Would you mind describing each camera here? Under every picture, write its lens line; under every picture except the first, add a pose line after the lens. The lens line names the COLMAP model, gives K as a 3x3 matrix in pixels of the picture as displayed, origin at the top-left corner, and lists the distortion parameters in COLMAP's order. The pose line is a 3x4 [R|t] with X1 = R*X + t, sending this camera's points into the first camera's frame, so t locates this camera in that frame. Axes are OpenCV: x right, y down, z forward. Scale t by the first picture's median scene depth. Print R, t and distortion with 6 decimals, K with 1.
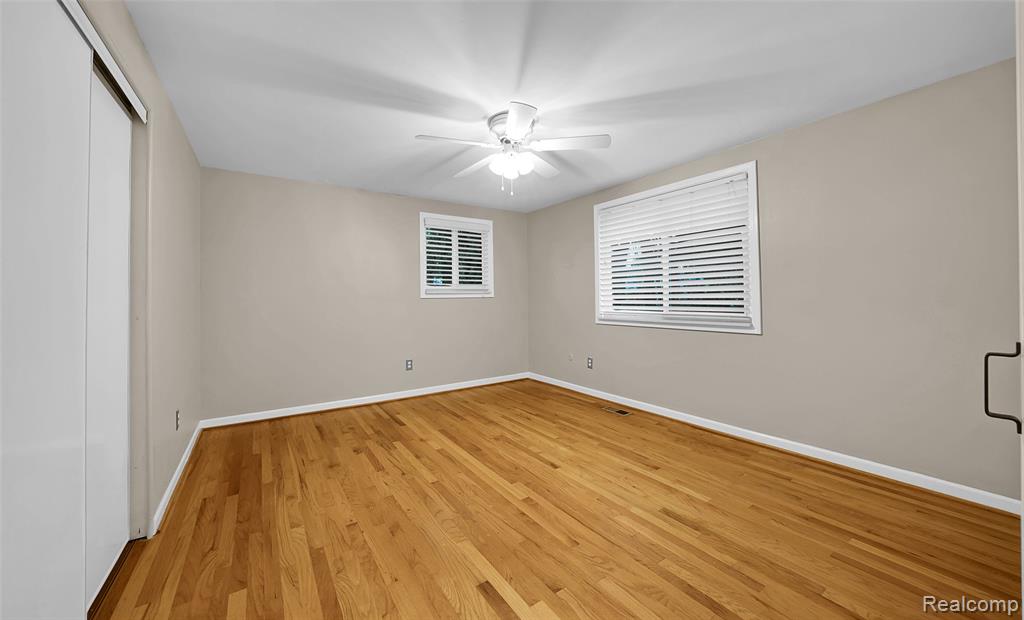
lens RADIAL K [[359.1, 0, 510.5], [0, 359.1, 291.6], [0, 0, 1]] dist [0.000256, 0.000016]
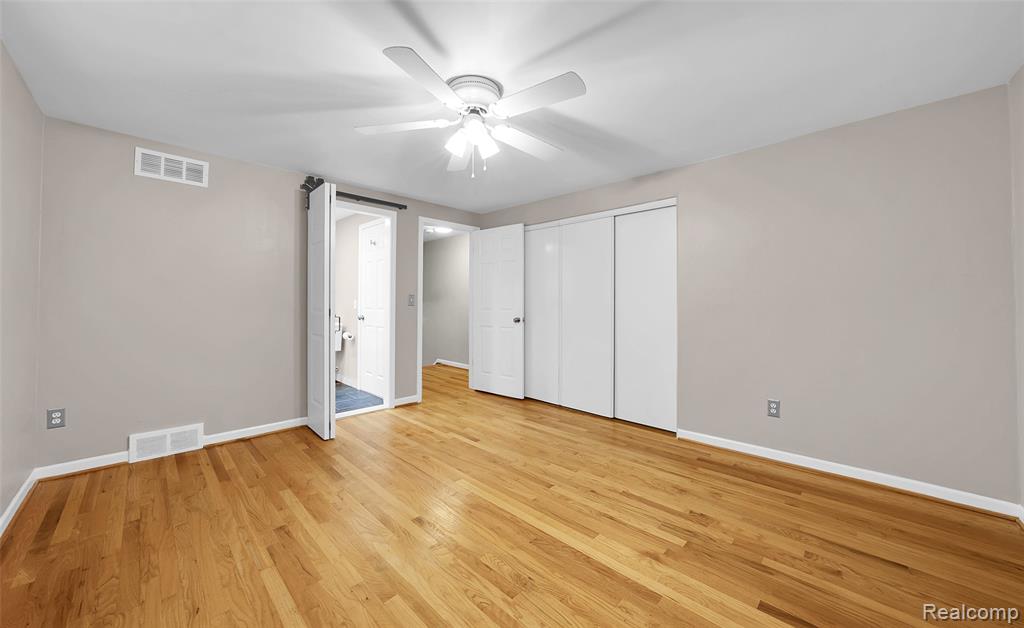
lens RADIAL K [[352.1, 0, 510.2], [0, 352.1, 294.8], [0, 0, 1]] dist [-0.000386, -0.000050]
pose [[-0.979951, 0.001535, -0.199231, 0.084348], [0.009697, 0.999153, -0.039996, 0.040186], [0.199001, -0.041126, -0.979136, 1.809795]]
